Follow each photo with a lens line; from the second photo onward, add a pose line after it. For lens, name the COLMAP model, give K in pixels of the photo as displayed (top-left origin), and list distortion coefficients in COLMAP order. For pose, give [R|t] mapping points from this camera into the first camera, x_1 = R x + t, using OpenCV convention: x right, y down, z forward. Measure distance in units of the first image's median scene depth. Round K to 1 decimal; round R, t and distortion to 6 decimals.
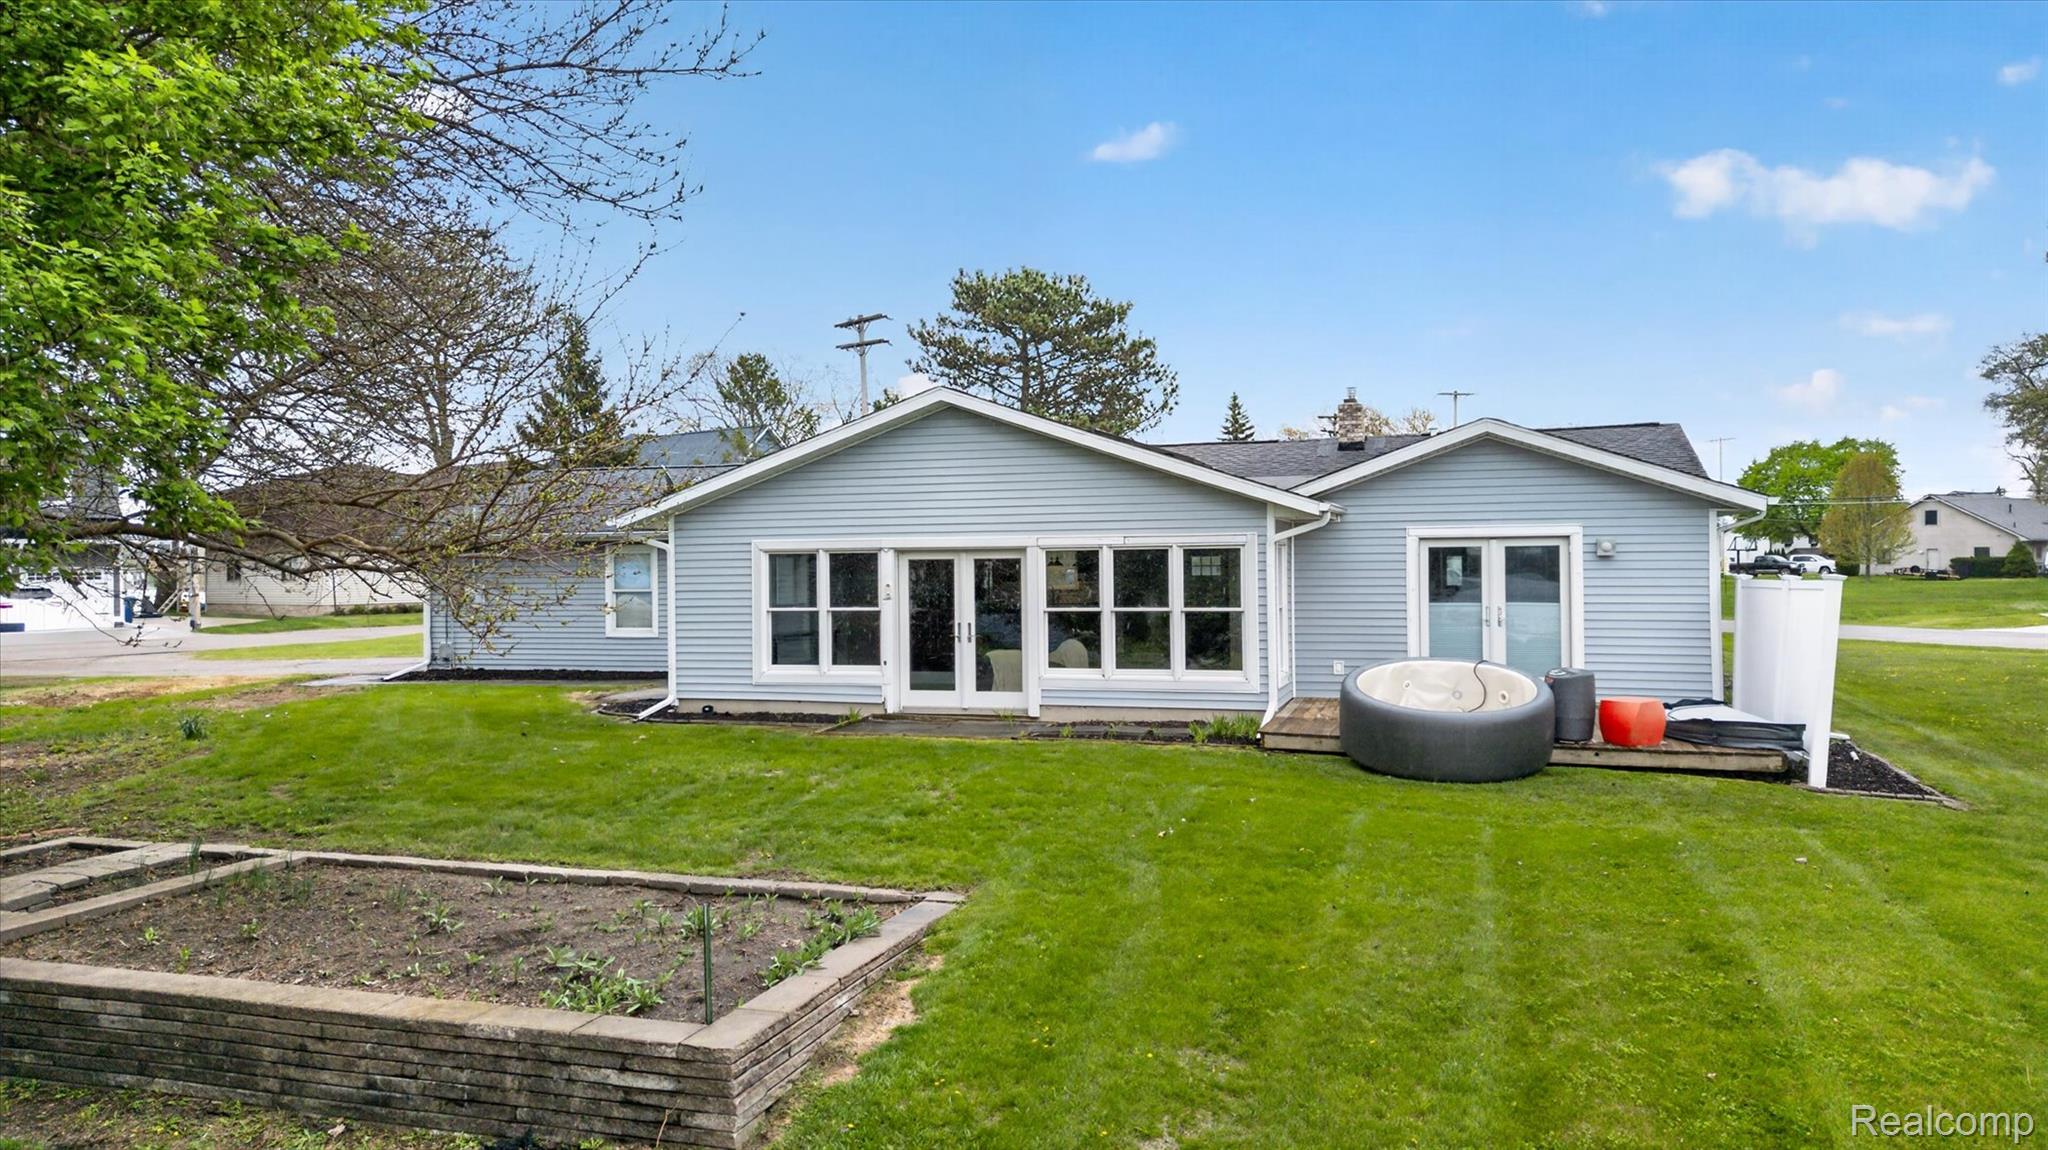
lens RADIAL K [[1386.7, 0, 1024.0], [0, 1386.7, 575.0], [0, 0, 1]] dist [0.031975, -0.000530]
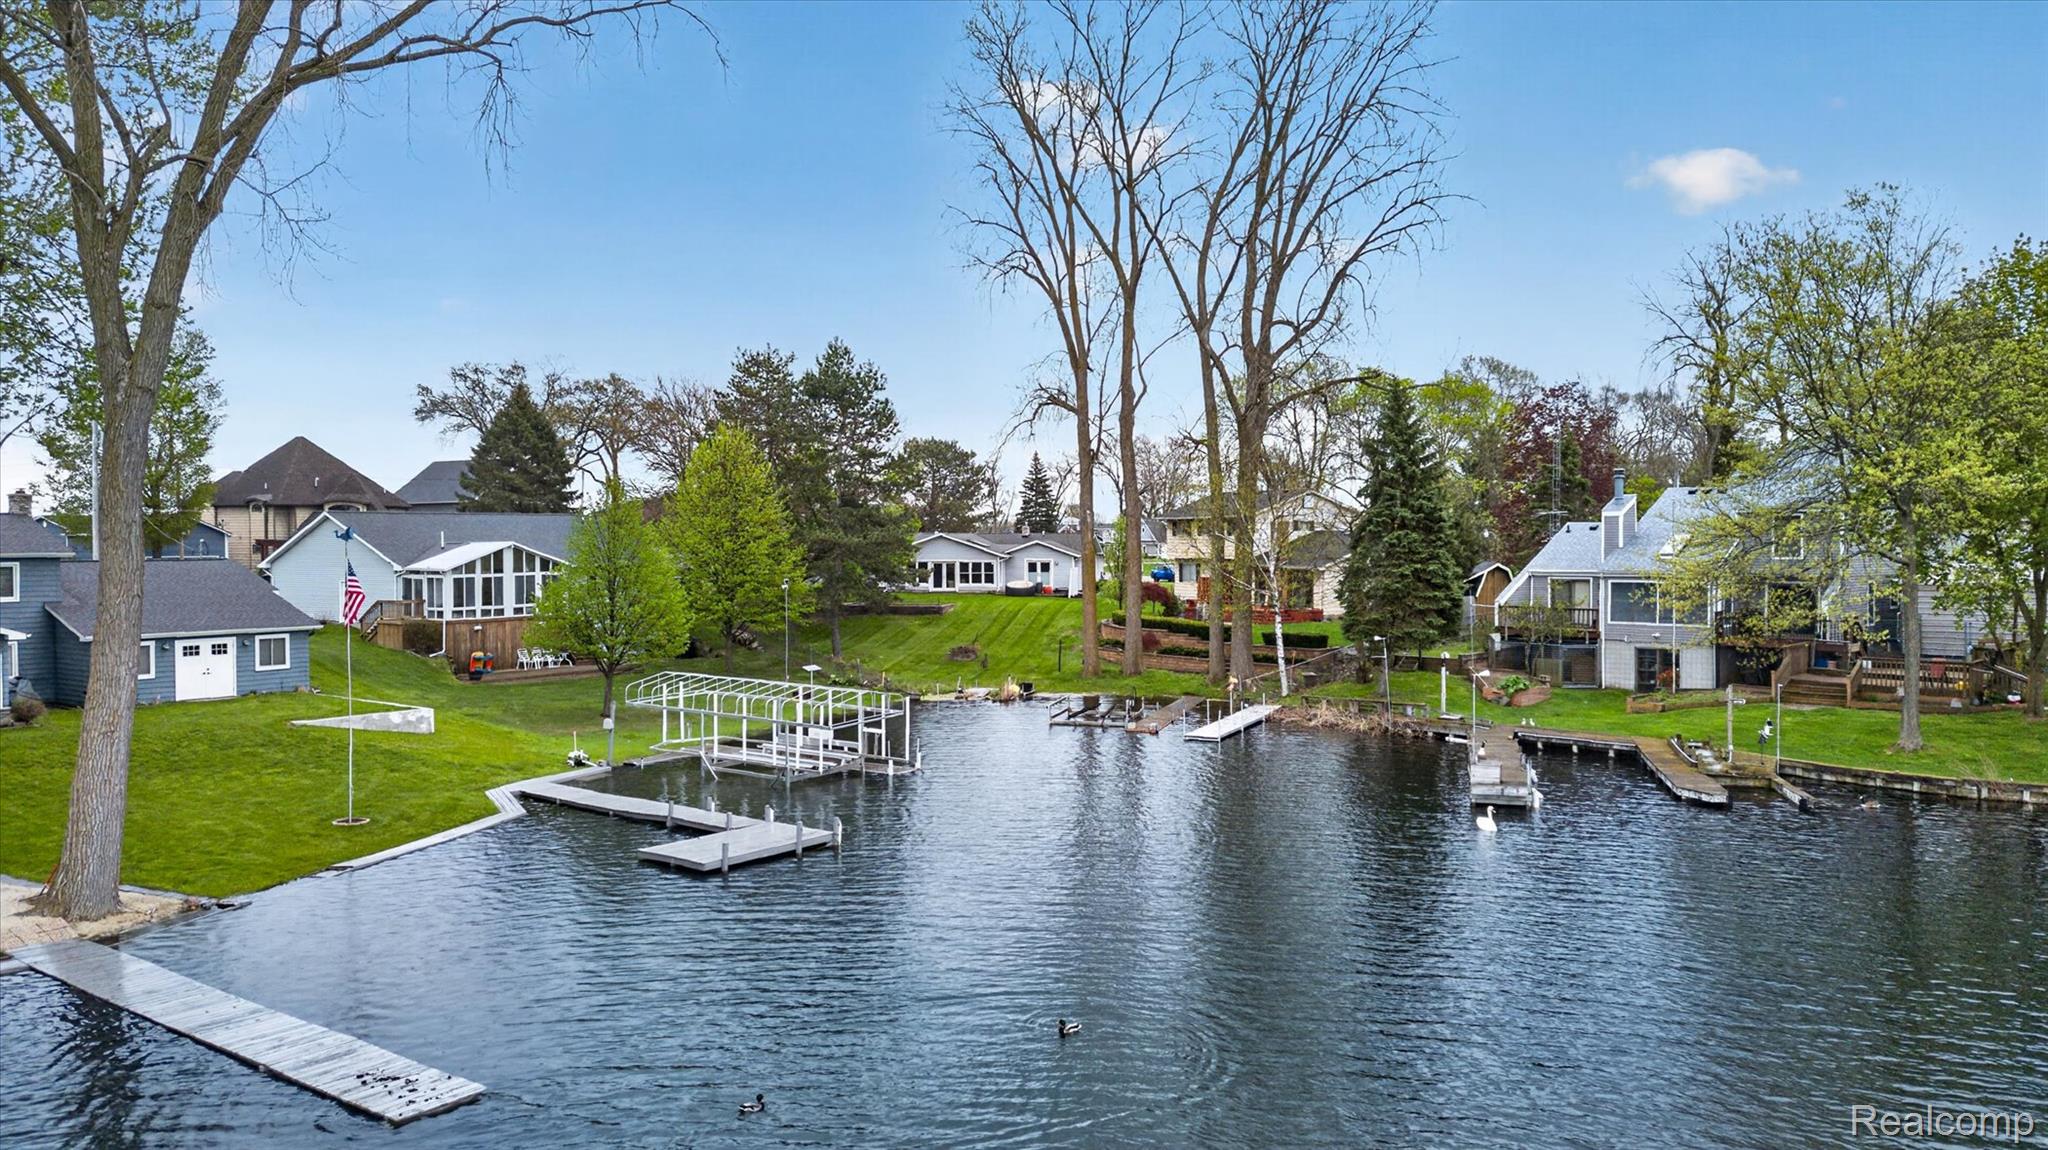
lens RADIAL K [[1406.8, 0, 1024.0], [0, 1406.8, 575.0], [0, 0, 1]] dist [0.001593, -0.001280]
pose [[0.993433, 0.006254, 0.114241, -0.361484], [-0.008013, 0.999856, 0.014945, -0.051988], [-0.114131, -0.015762, 0.993341, -4.504579]]
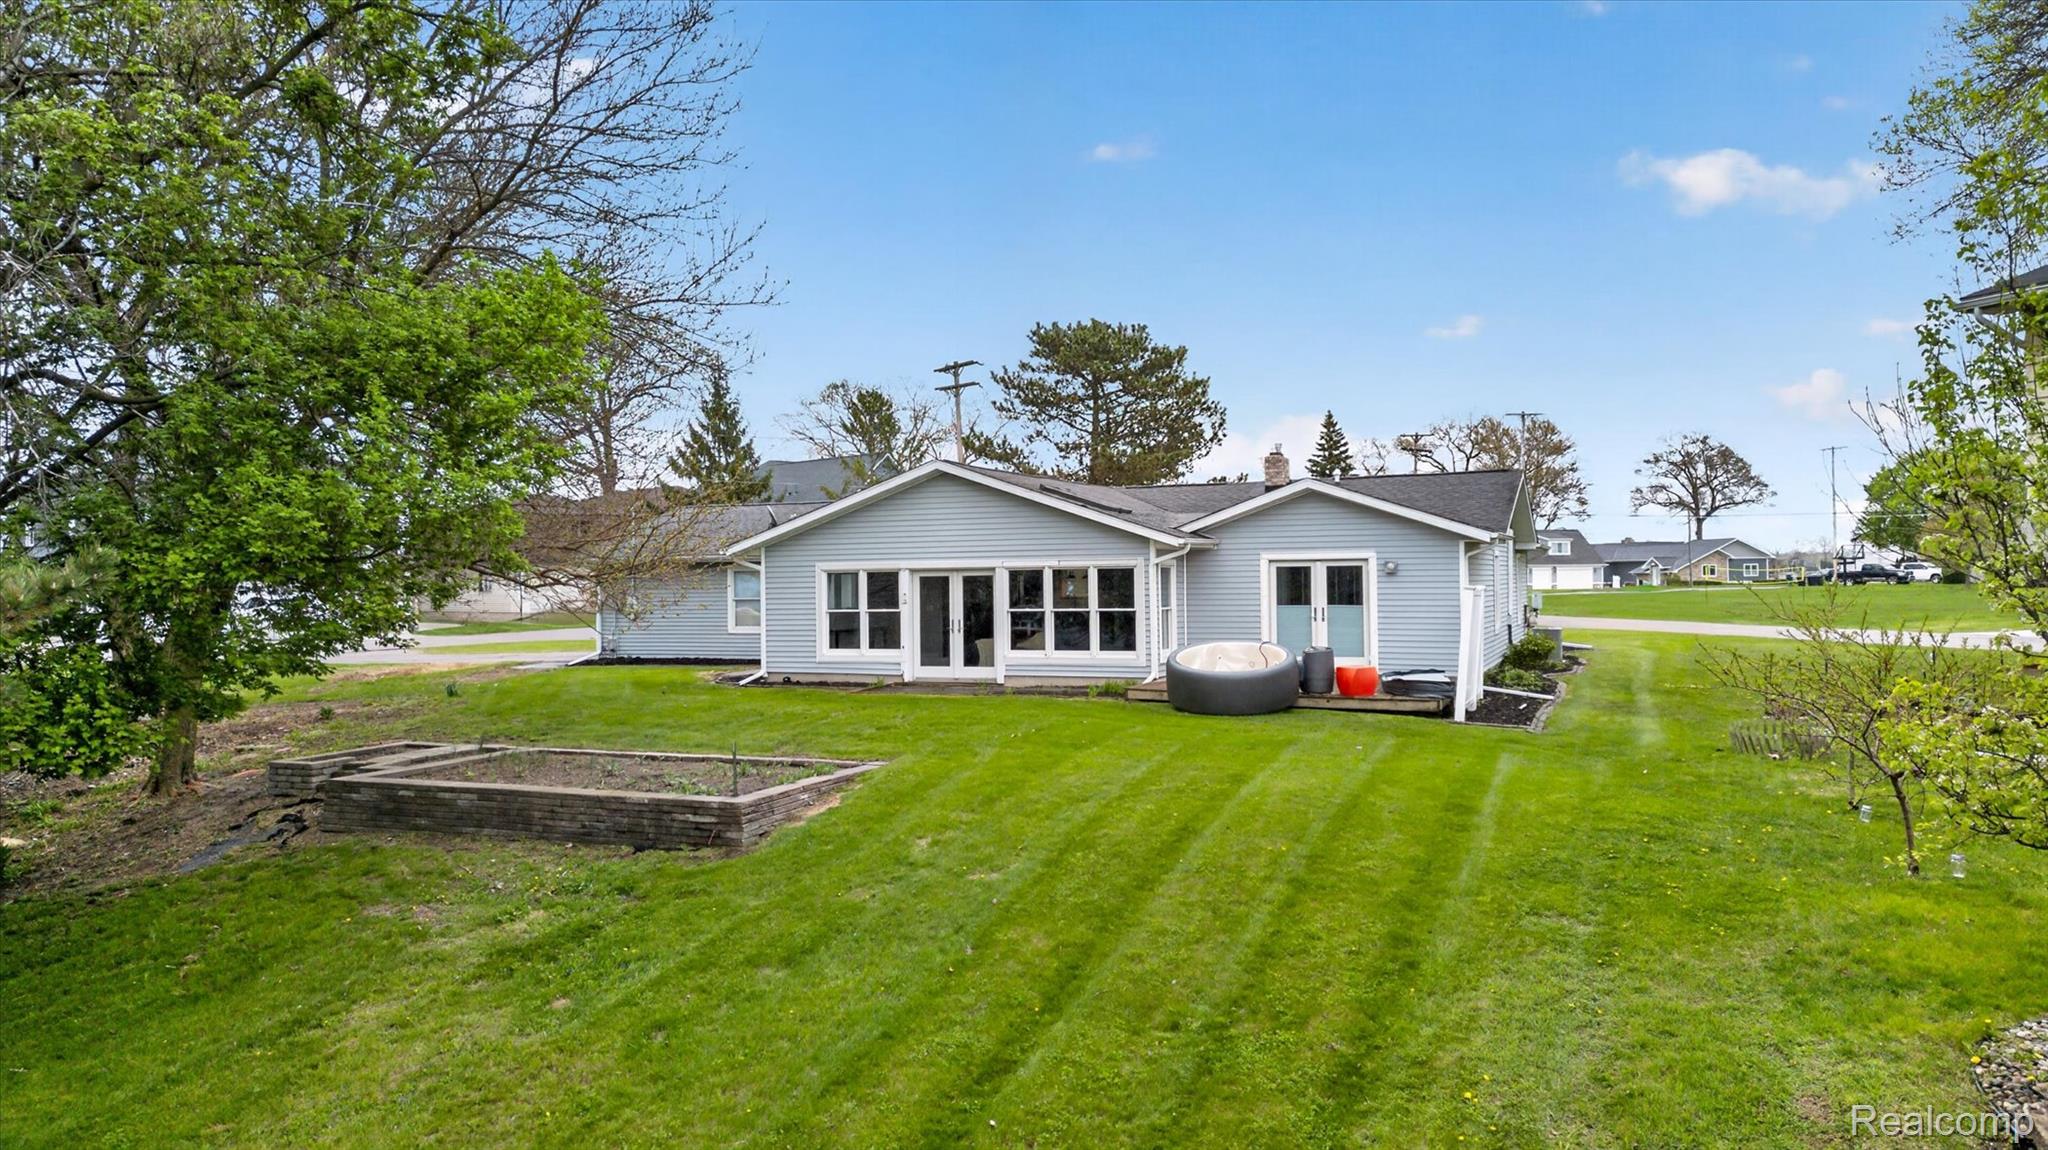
lens RADIAL K [[1372.5, 0, 1024.0], [0, 1372.5, 575.0], [0, 0, 1]] dist [0.058398, -0.000014]
pose [[0.994889, -0.003885, -0.100900, 0.172276], [0.003190, 0.999970, -0.007048, -0.002167], [0.100925, 0.006690, 0.994872, -0.427059]]
